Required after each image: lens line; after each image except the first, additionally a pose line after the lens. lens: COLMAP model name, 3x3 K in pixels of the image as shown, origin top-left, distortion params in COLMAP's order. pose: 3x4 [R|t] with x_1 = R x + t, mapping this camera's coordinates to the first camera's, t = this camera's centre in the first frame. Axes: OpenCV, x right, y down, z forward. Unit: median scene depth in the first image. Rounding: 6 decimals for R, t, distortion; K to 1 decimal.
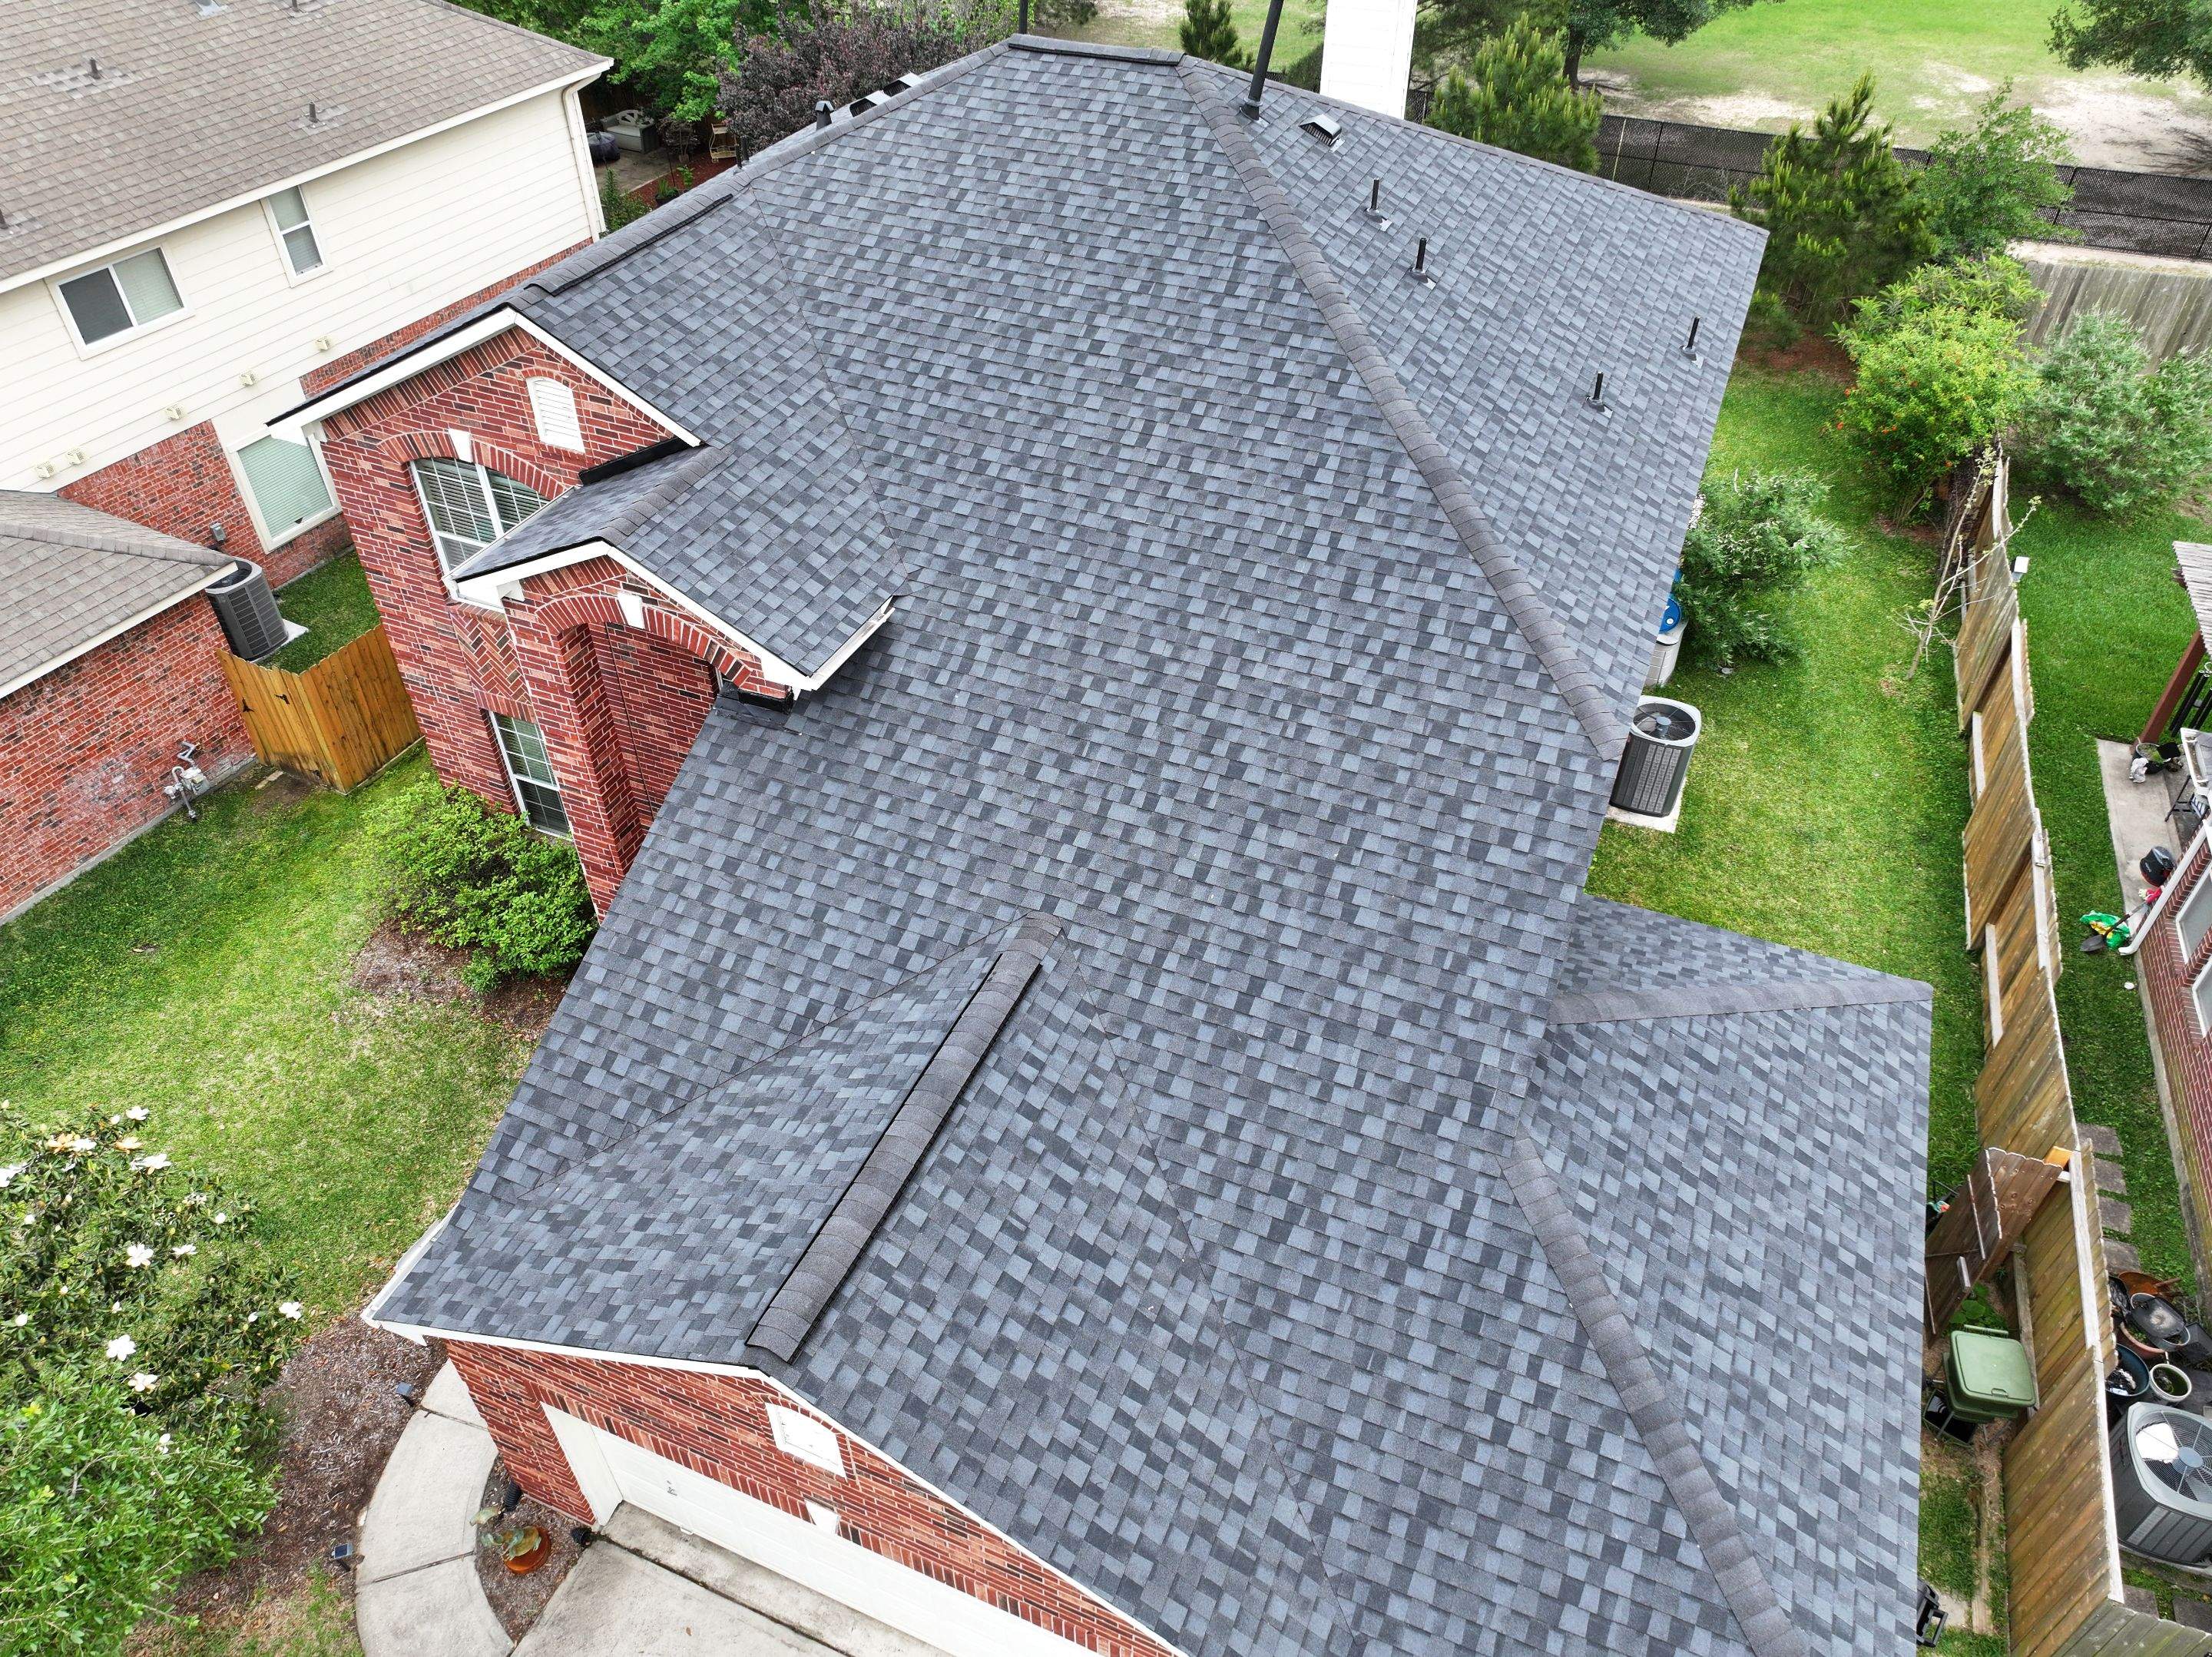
lens RADIAL K [[1553.4, 0, 1107.1], [0, 1553.4, 825.3], [0, 0, 1]] dist [0.000528, 0.014562]
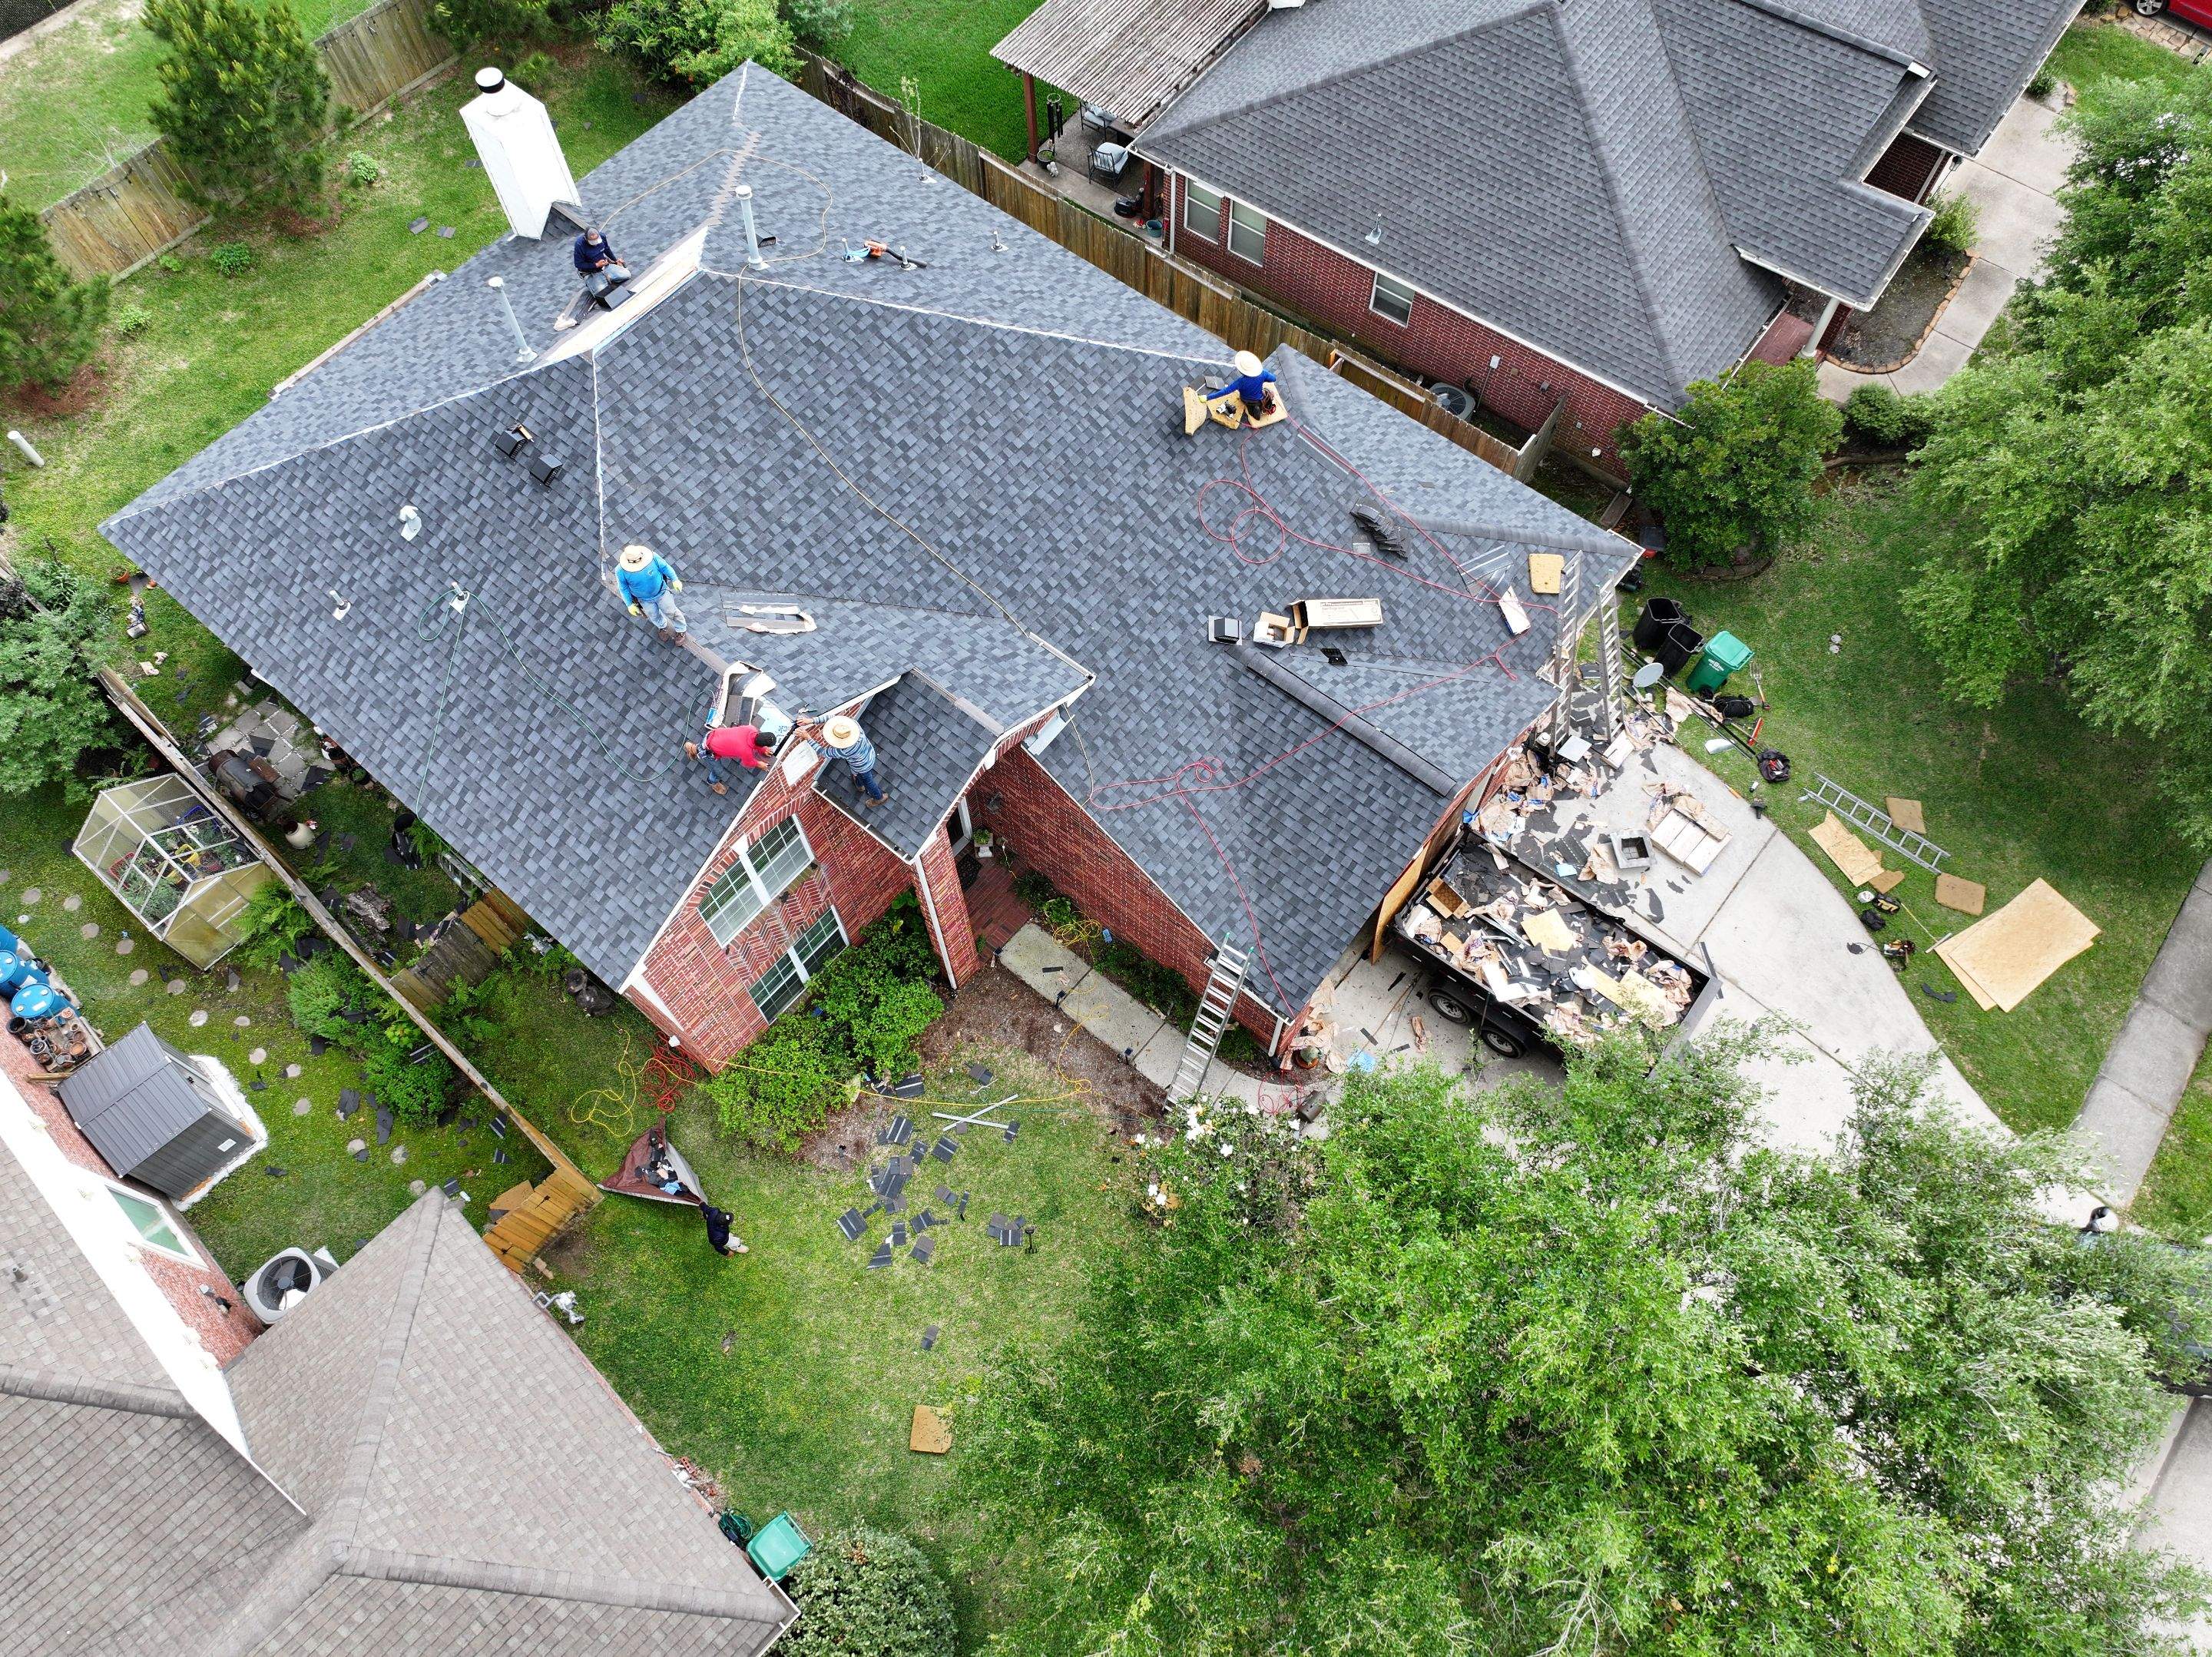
lens RADIAL K [[1553.4, 0, 1107.5], [0, 1553.4, 828.0], [0, 0, 1]] dist [0.000528, 0.014562]
pose [[0.289040, -0.854704, 0.431204, -0.965359], [0.635456, 0.508182, 0.581332, -0.906025], [-0.715997, 0.105983, 0.690012, -0.184849]]
